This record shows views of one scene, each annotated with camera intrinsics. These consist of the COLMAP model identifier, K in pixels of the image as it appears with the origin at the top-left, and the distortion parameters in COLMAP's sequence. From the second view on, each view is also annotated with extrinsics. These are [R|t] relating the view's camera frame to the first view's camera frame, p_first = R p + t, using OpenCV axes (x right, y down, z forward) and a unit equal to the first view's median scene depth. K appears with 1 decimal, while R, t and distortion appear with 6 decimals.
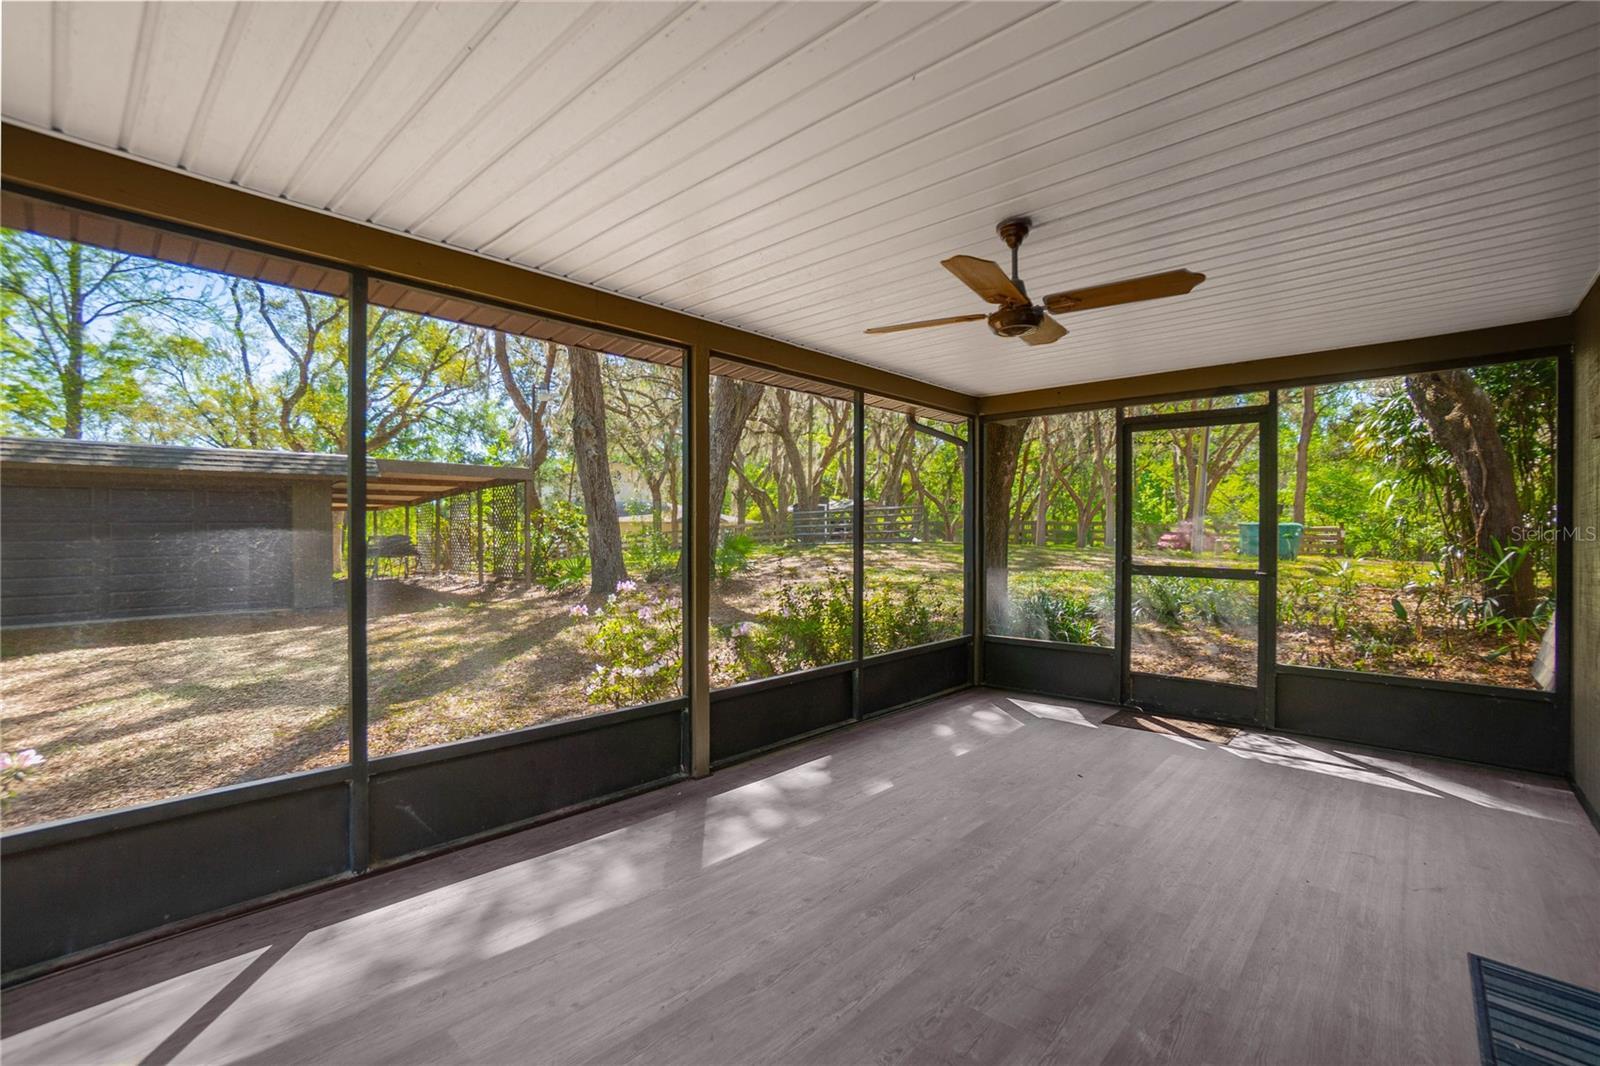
lens RADIAL K [[715.9, 0, 789.6], [0, 715.9, 539.8], [0, 0, 1]] dist [-0.062374, 0.024158]
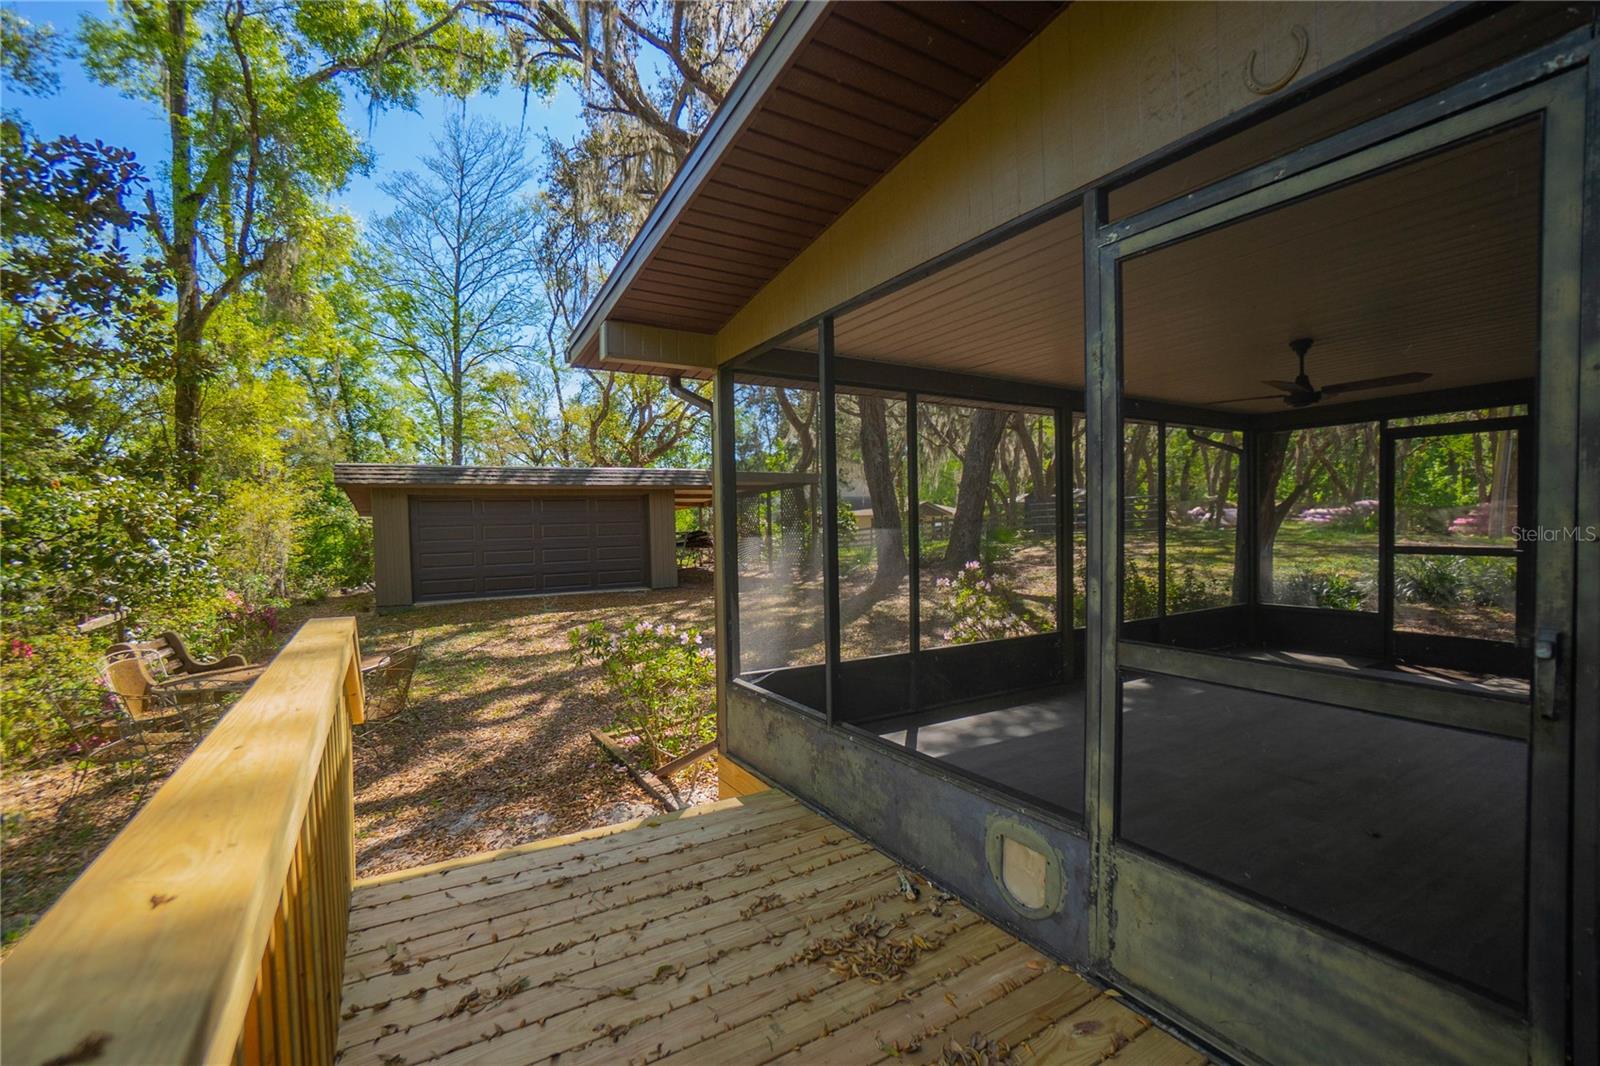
lens RADIAL K [[705.1, 0, 796.3], [0, 705.1, 546.3], [0, 0, 1]] dist [-0.058555, 0.023248]
pose [[0.959123, -0.007496, -0.282889, -0.109913], [0.013656, 0.999710, 0.019810, -0.002686], [0.282659, -0.022863, 0.958948, -0.267412]]
